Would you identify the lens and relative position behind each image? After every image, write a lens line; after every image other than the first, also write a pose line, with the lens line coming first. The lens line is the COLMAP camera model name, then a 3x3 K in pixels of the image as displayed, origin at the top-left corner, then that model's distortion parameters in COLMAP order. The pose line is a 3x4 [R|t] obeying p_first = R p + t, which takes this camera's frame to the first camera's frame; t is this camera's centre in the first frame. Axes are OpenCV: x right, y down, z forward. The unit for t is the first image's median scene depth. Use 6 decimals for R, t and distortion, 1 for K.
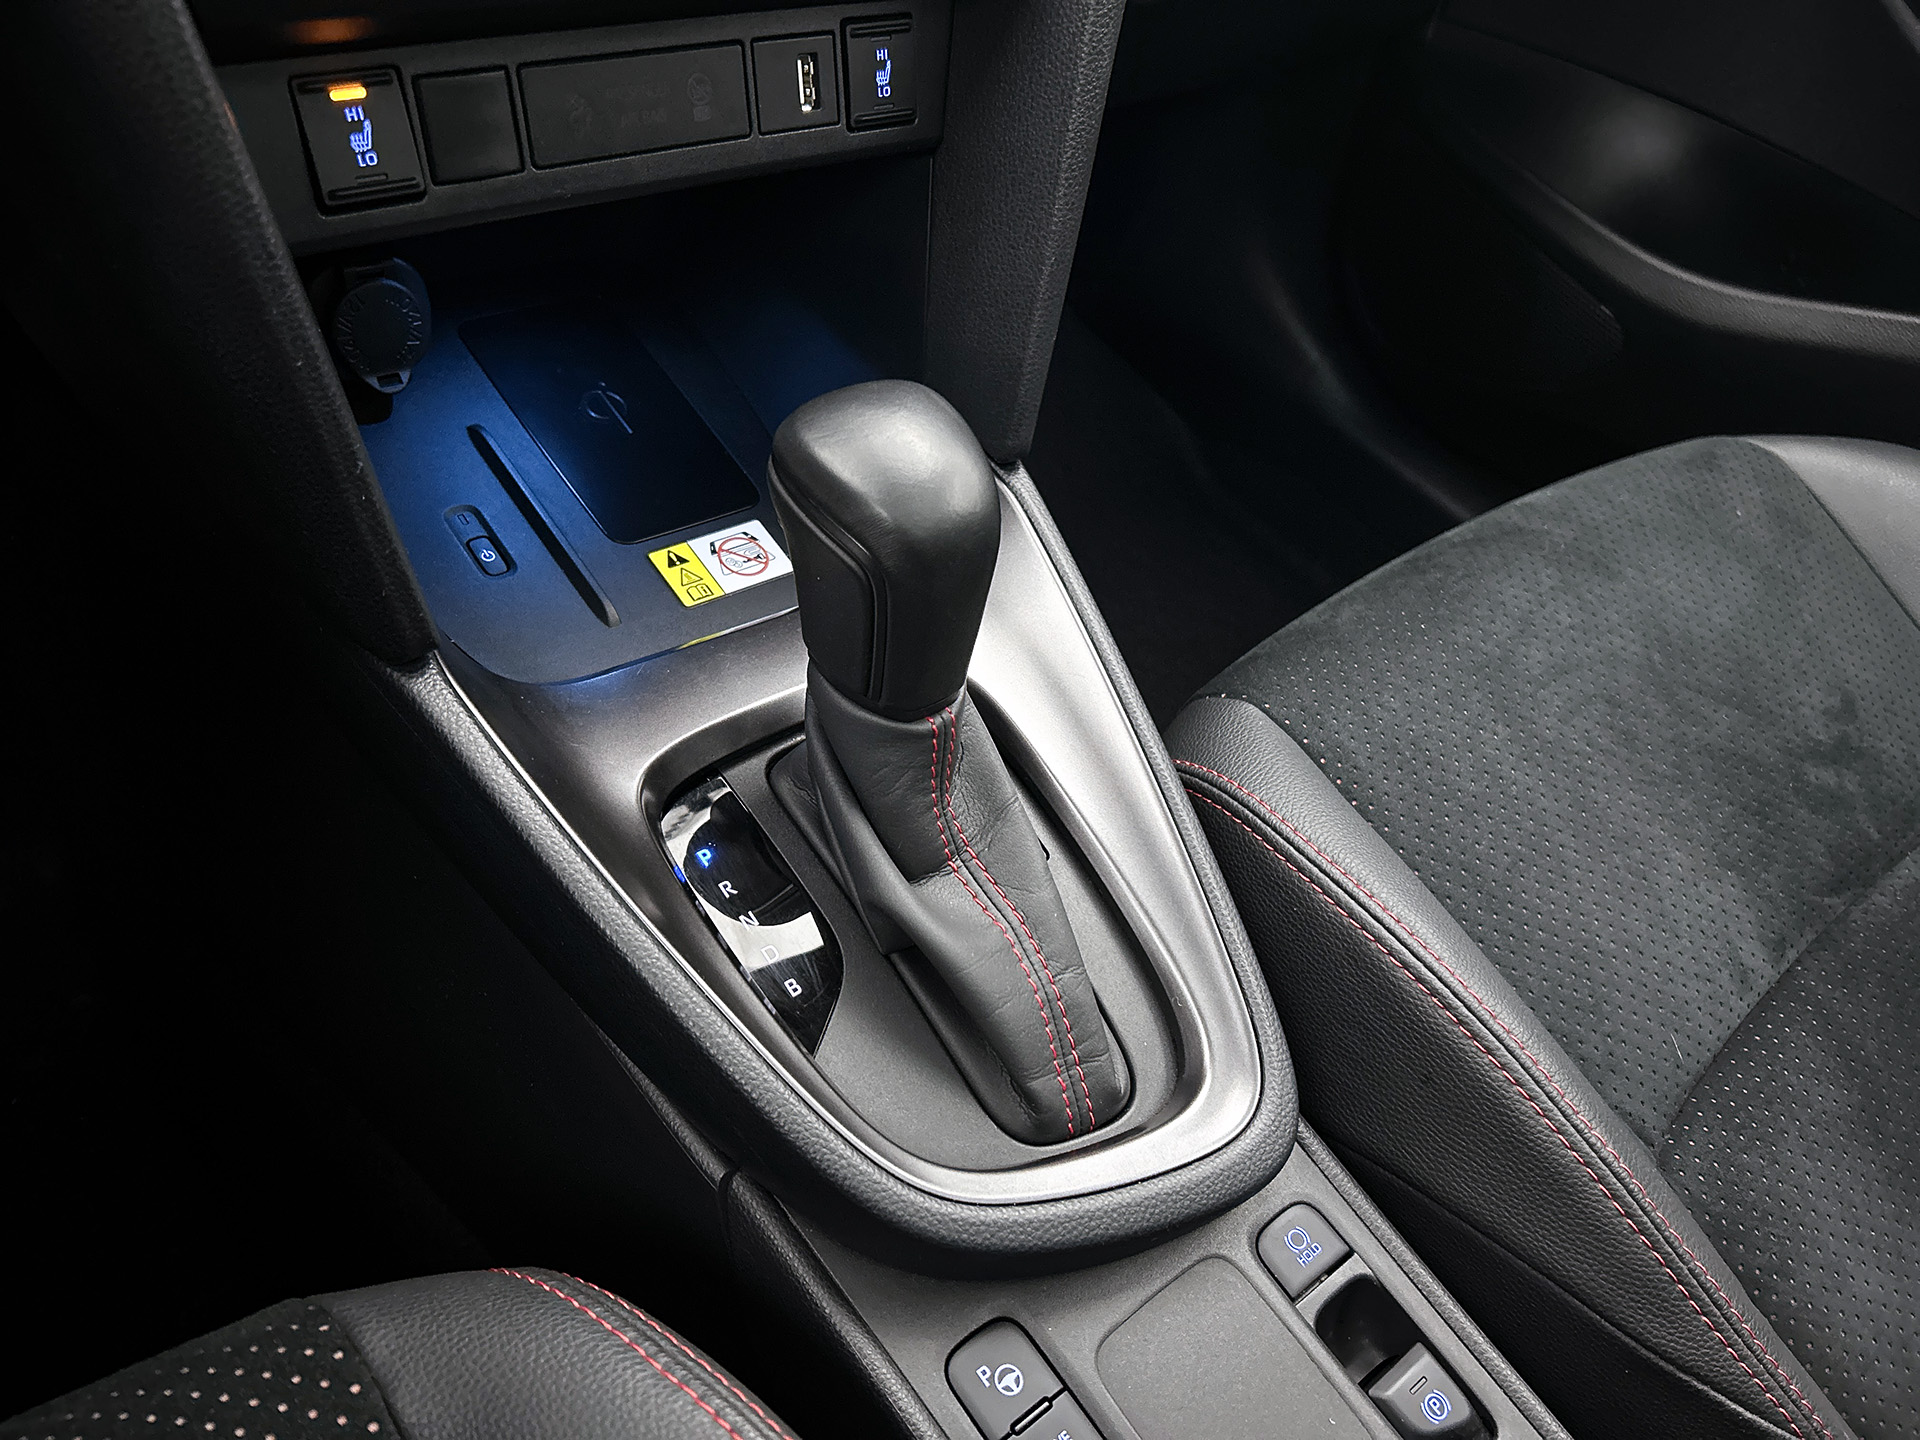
lens RADIAL K [[1494.6, 0, 973.6], [0, 1494.6, 747.8], [0, 0, 1]] dist [0.001578, 0.000398]
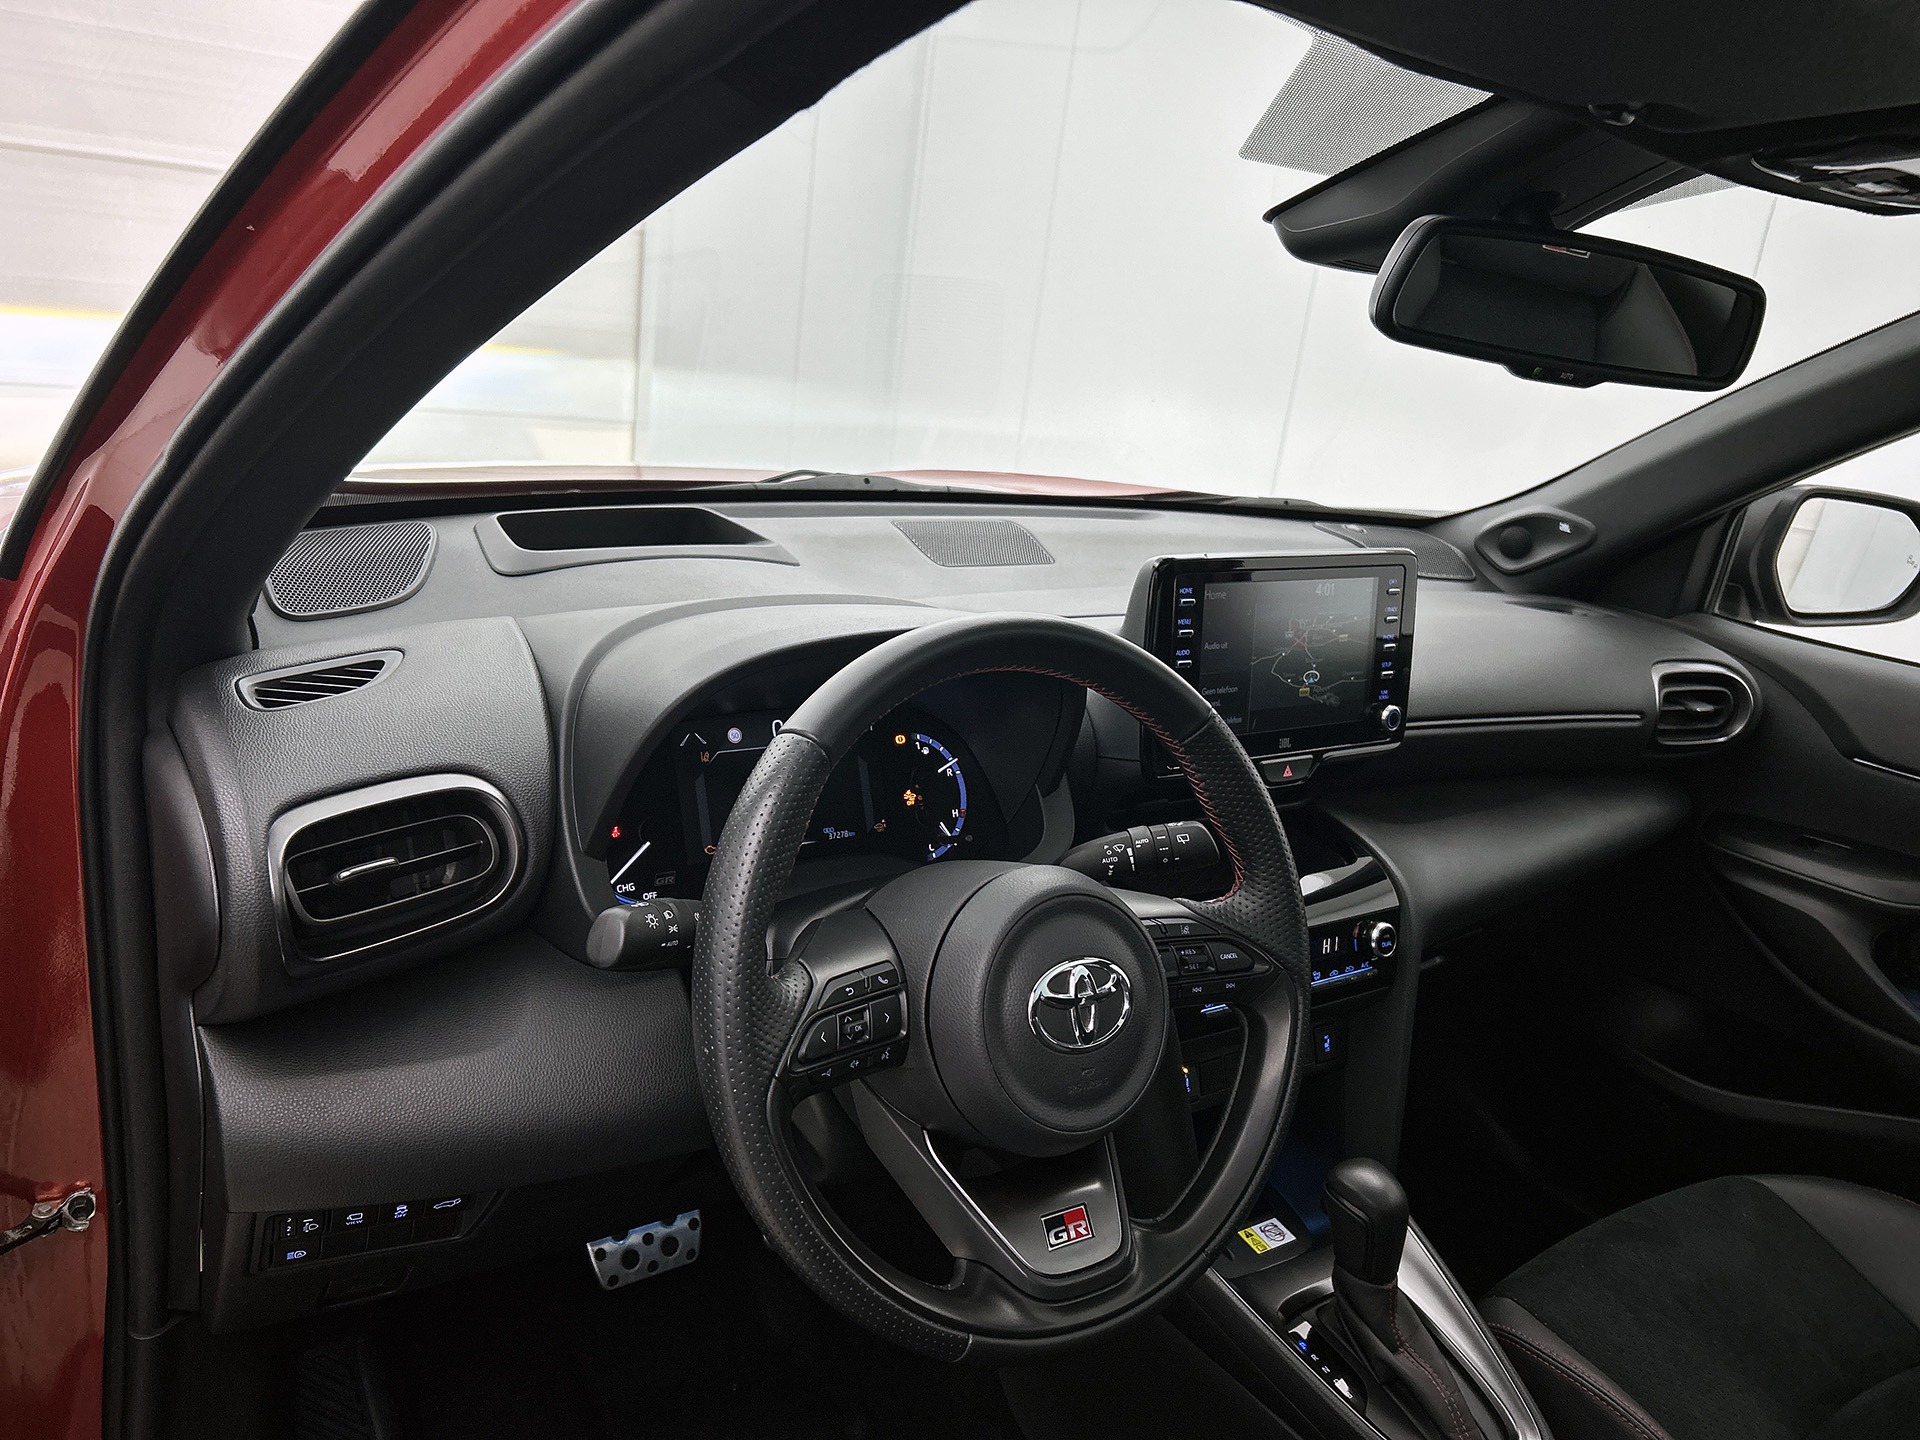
lens RADIAL K [[1480.2, 0, 958.9], [0, 1480.2, 726.7], [0, 0, 1]] dist [0.082746, -0.109983]
pose [[0.993840, -0.052453, -0.097625, -0.438918], [-0.001907, 0.872674, -0.488299, 0.384132], [0.110808, 0.485477, 0.867199, -1.749120]]
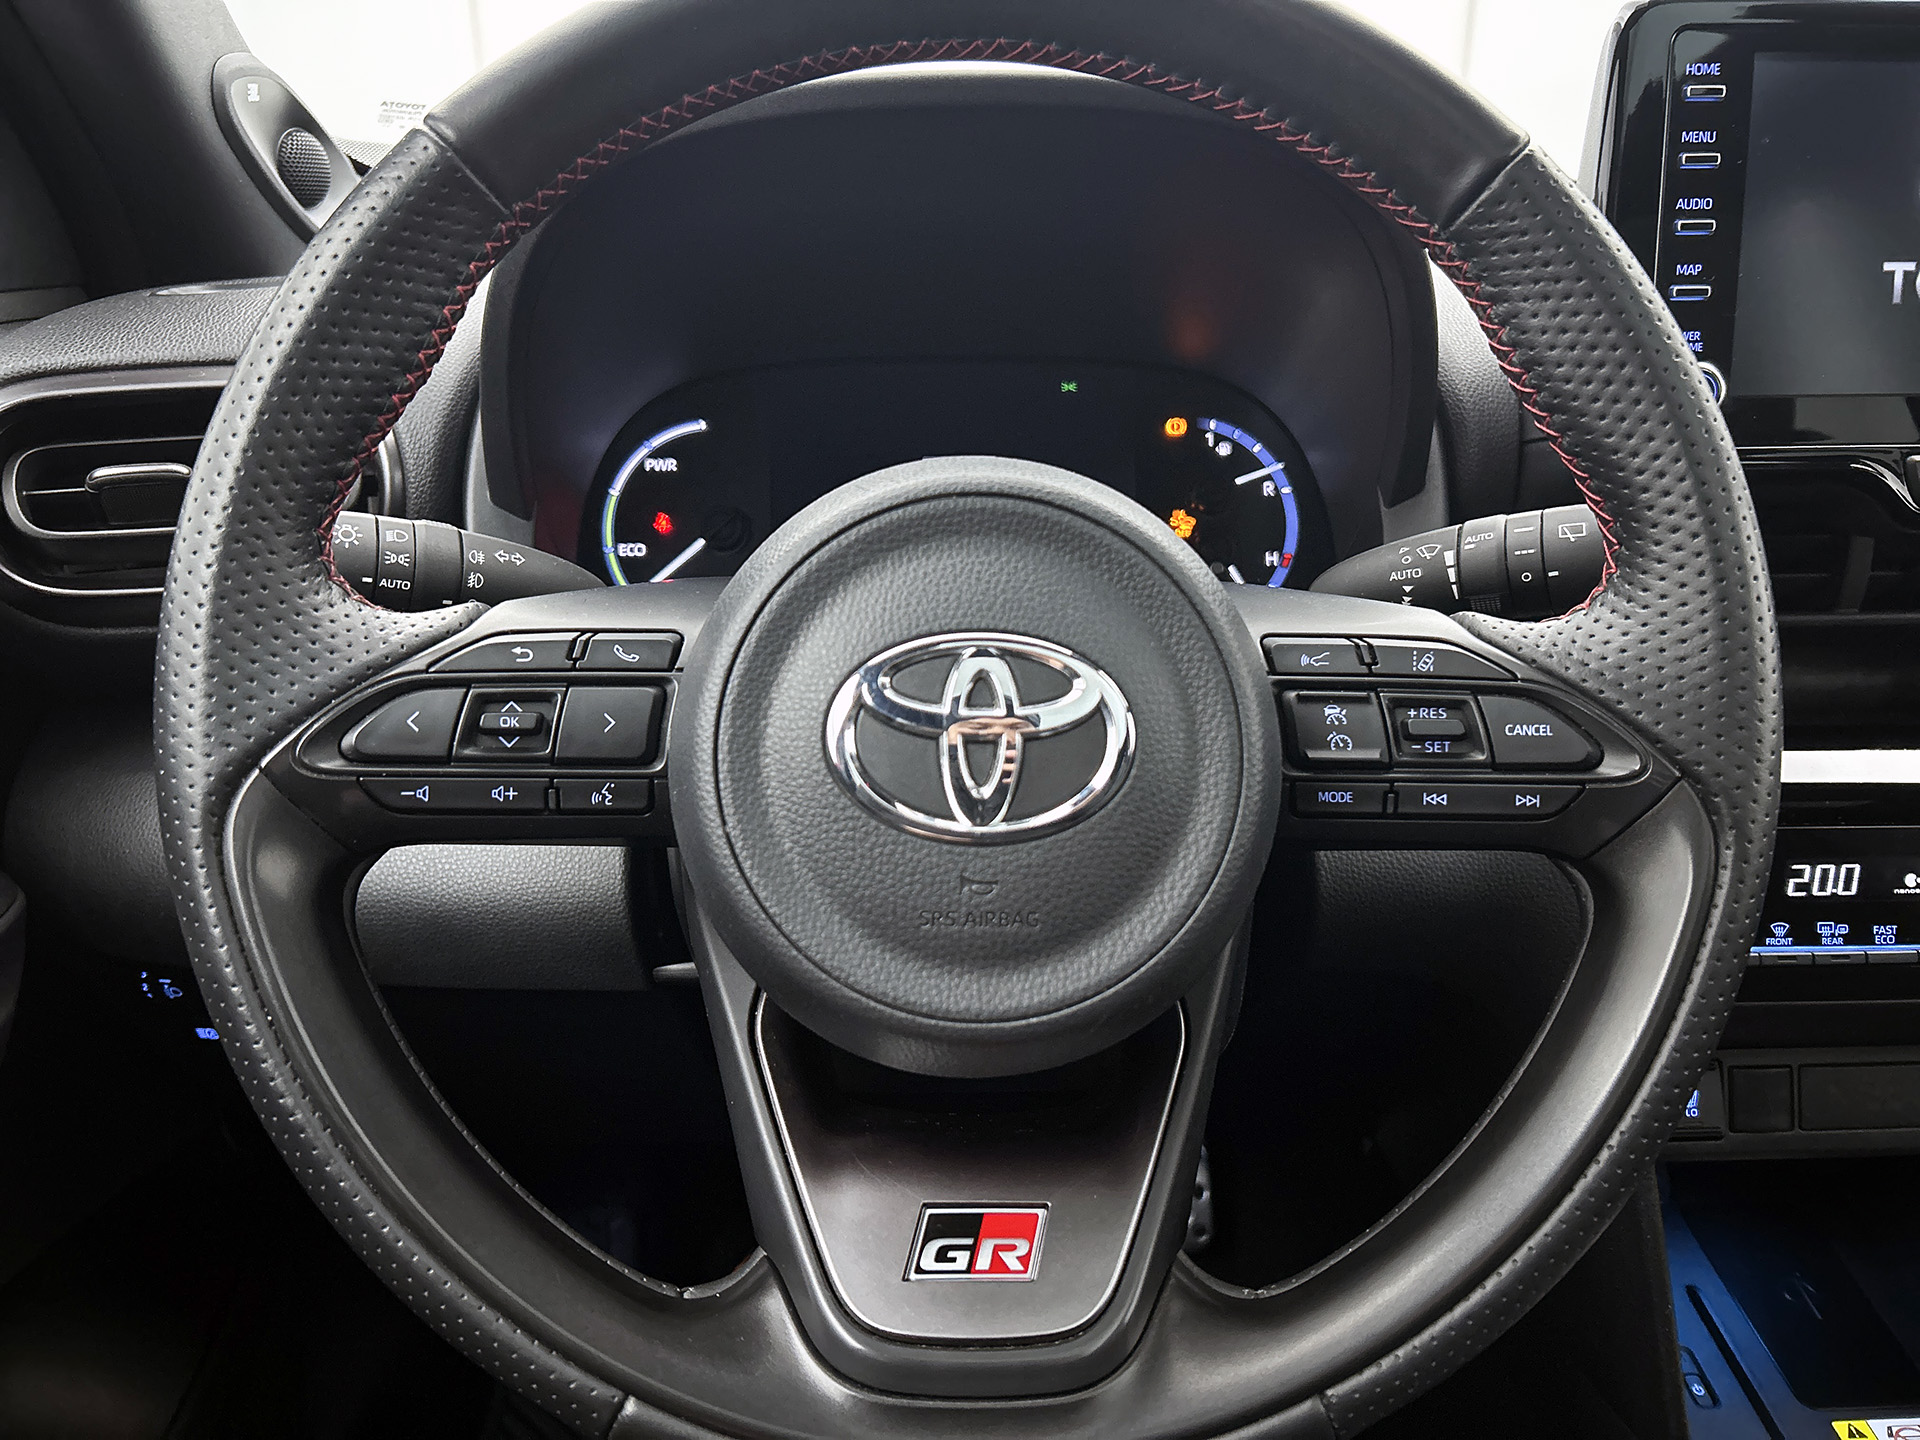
lens RADIAL K [[1495.9, 0, 945.3], [0, 1495.9, 718.6], [0, 0, 1]] dist [0.081191, -0.184153]
pose [[0.778812, 0.003933, -0.627245, -0.017668], [-0.326142, 0.856719, -0.399580, 0.120681], [0.535801, 0.515769, 0.668506, -0.586519]]
